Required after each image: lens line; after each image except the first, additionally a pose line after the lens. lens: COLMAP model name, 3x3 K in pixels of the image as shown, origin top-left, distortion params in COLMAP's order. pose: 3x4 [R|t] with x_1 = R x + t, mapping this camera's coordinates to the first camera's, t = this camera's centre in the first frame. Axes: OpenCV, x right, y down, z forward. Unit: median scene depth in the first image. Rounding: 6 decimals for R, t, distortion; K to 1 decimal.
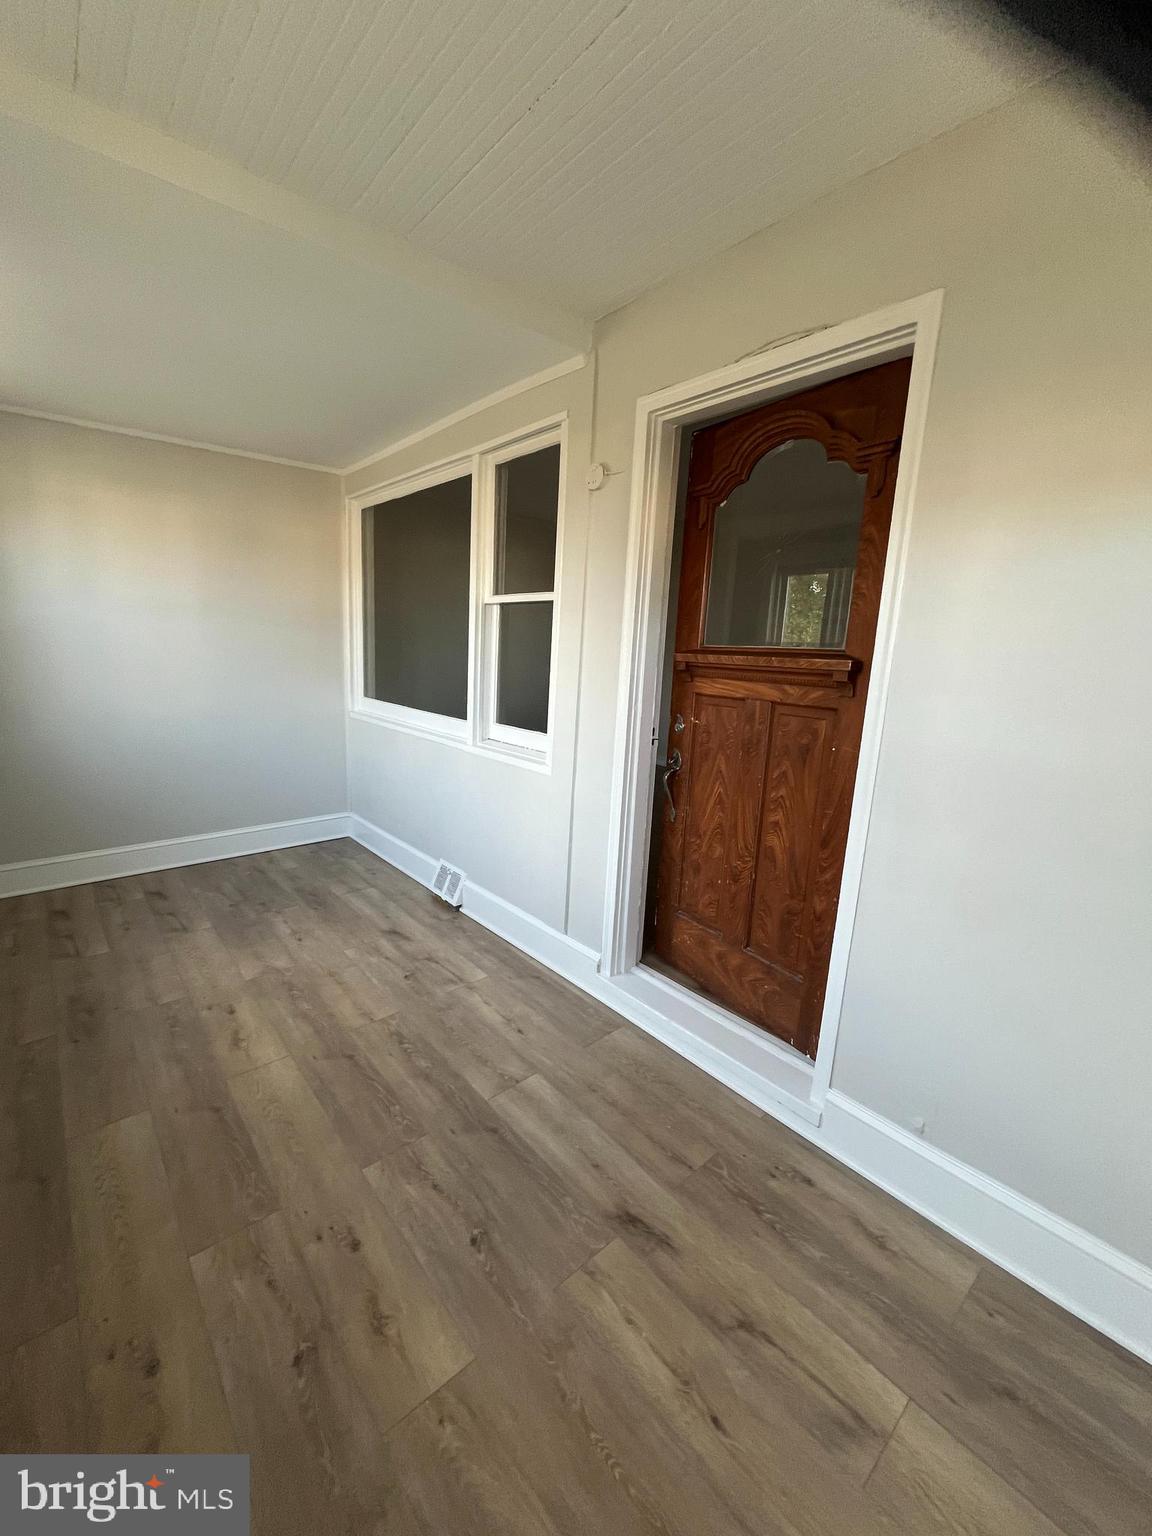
lens RADIAL K [[624.7, 0, 580.2], [0, 624.7, 768.4], [0, 0, 1]] dist [-0.003584, 0.000502]
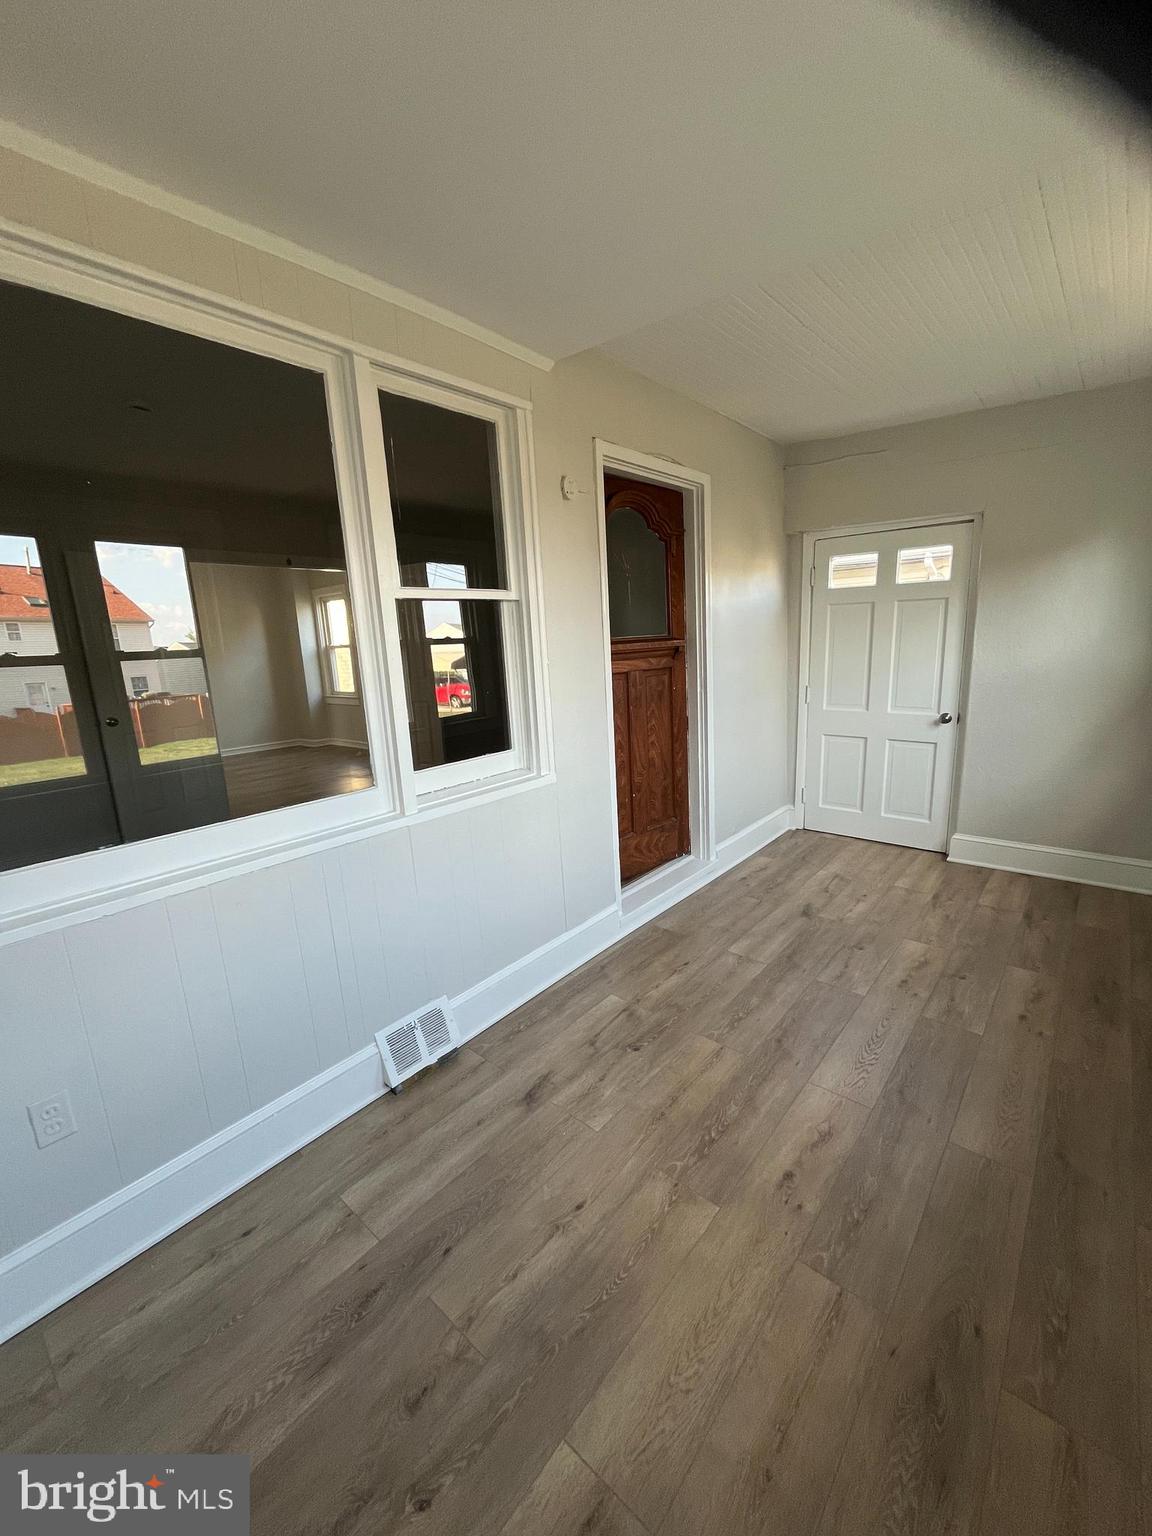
lens RADIAL K [[624.7, 0, 579.5], [0, 624.7, 768.9], [0, 0, 1]] dist [-0.003584, 0.000502]
pose [[-0.154939, -0.237241, 0.959016, -1.143392], [0.229213, 0.935616, 0.268484, -0.303419], [-0.960966, 0.261418, -0.090585, 1.224856]]
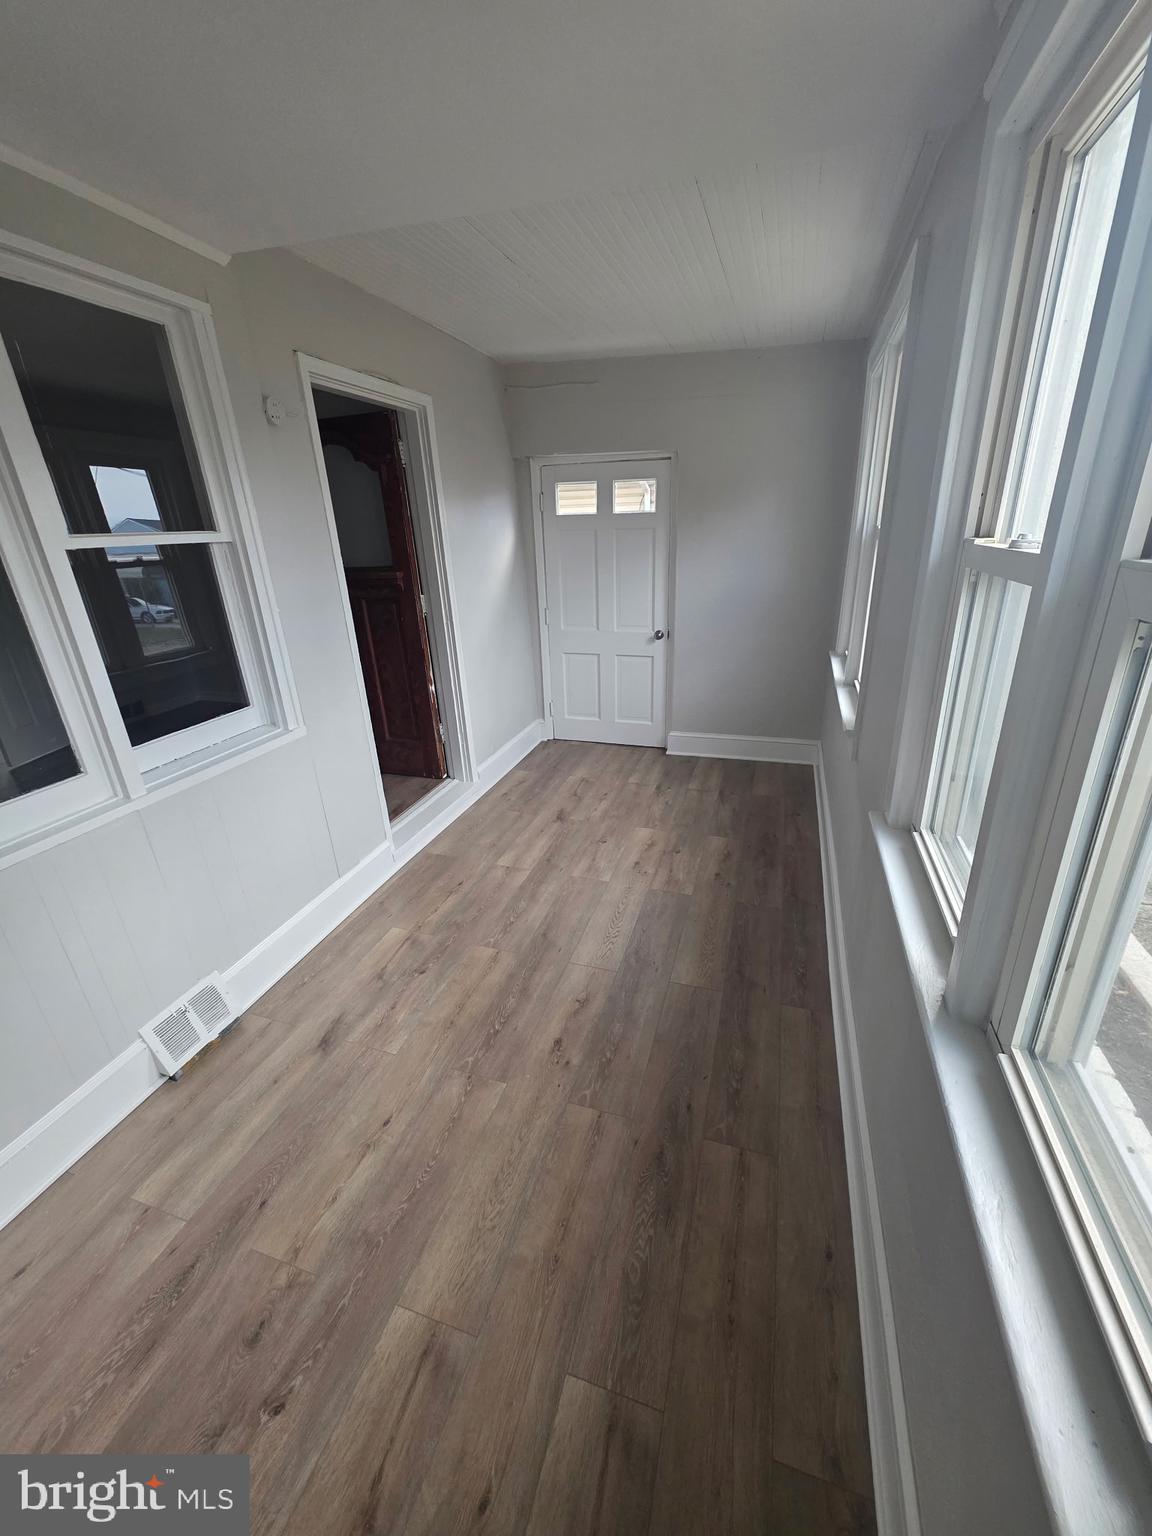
lens RADIAL K [[612.7, 0, 585.3], [0, 612.7, 766.7], [0, 0, 1]] dist [0.002467, 0.000896]
pose [[-0.527547, -0.334306, 0.780983, -1.179974], [0.176846, 0.855960, 0.485858, -0.377813], [-0.830915, 0.394427, -0.392438, 1.207414]]
